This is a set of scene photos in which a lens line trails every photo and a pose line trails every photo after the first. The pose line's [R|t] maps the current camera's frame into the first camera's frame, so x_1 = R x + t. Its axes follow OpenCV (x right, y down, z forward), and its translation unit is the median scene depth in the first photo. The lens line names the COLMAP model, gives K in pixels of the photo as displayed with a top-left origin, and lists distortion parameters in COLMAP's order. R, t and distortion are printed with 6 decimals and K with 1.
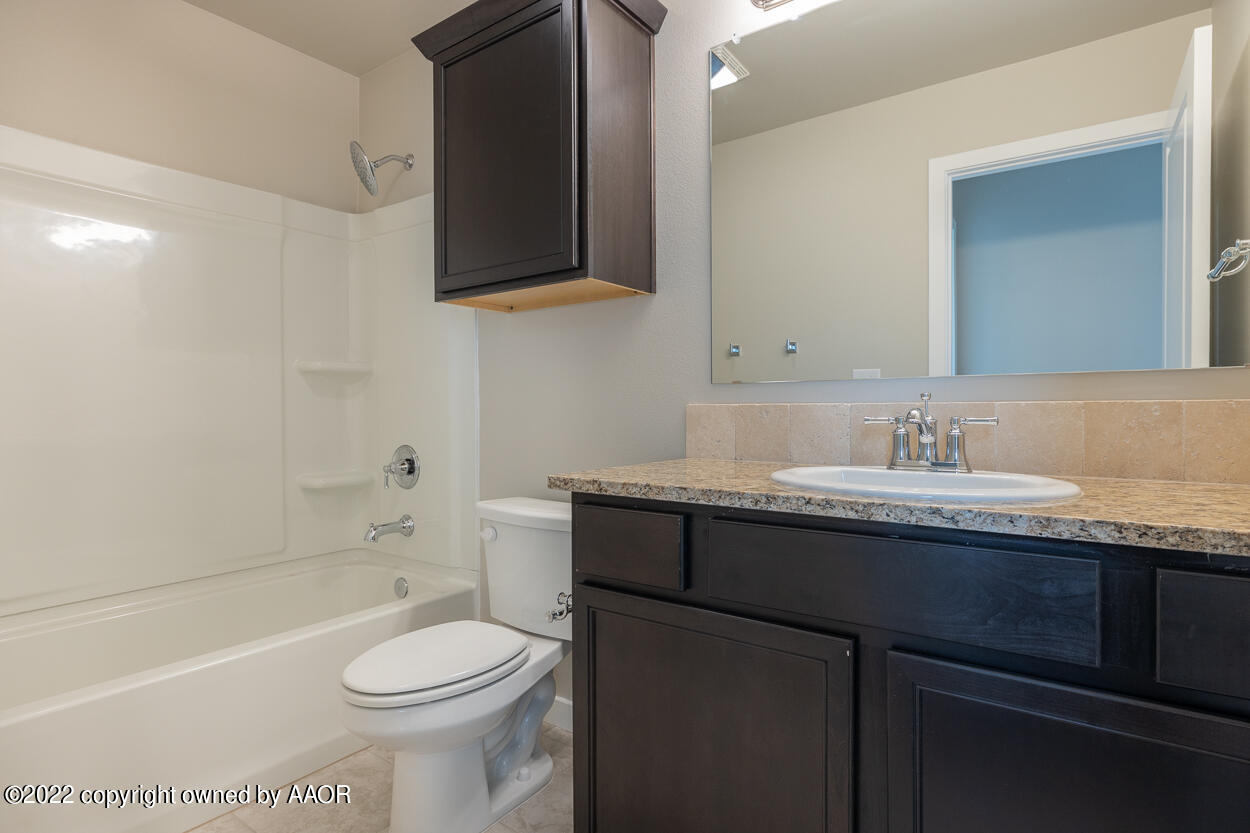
lens RADIAL K [[675.8, 0, 625.0], [0, 675.8, 416.5], [0, 0, 1]] dist [0.001990, -0.000035]
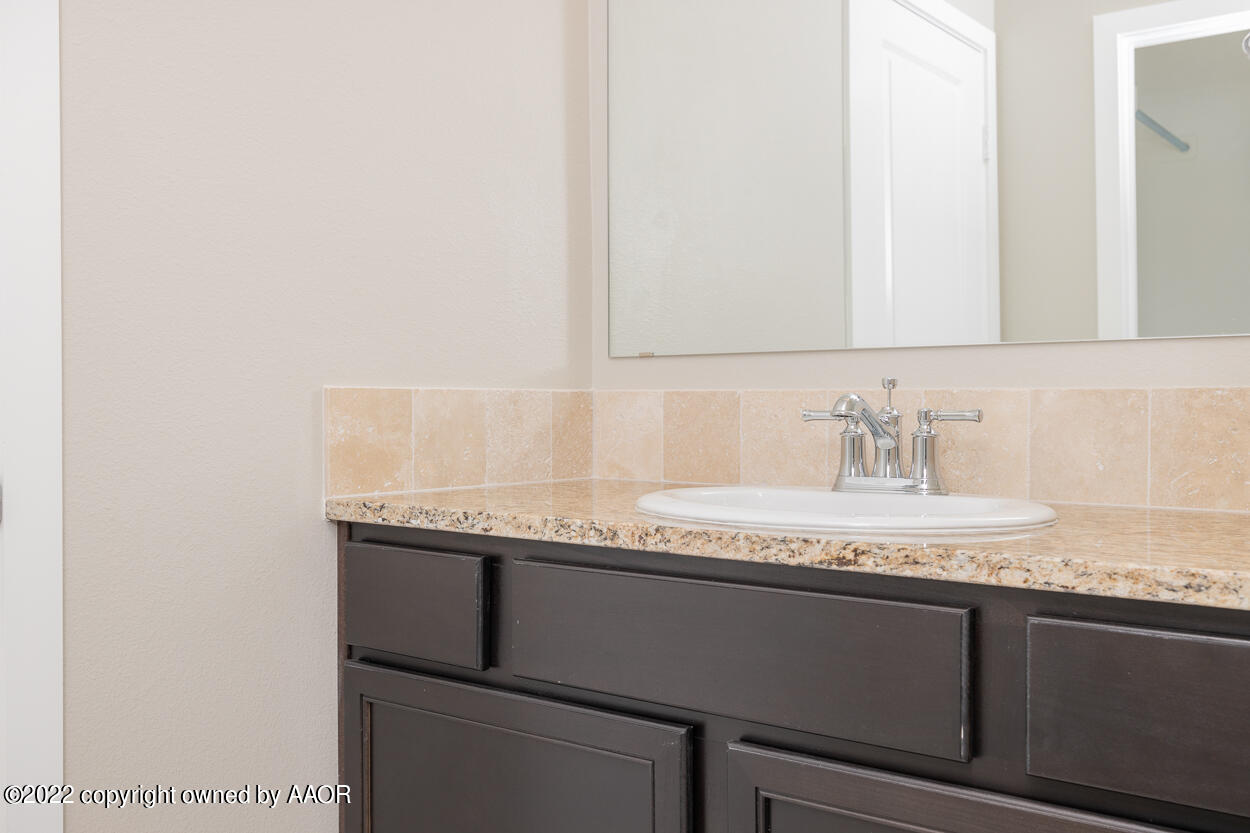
lens RADIAL K [[1203.0, 0, 625.0], [0, 1203.0, 416.5], [0, 0, 1]] dist [-0.002391, 0.010889]
pose [[0.999805, -0.004834, -0.019152, 0.254000], [0.004935, 0.999974, 0.005223, 0.000496], [0.019127, -0.005317, 0.999803, -0.203188]]
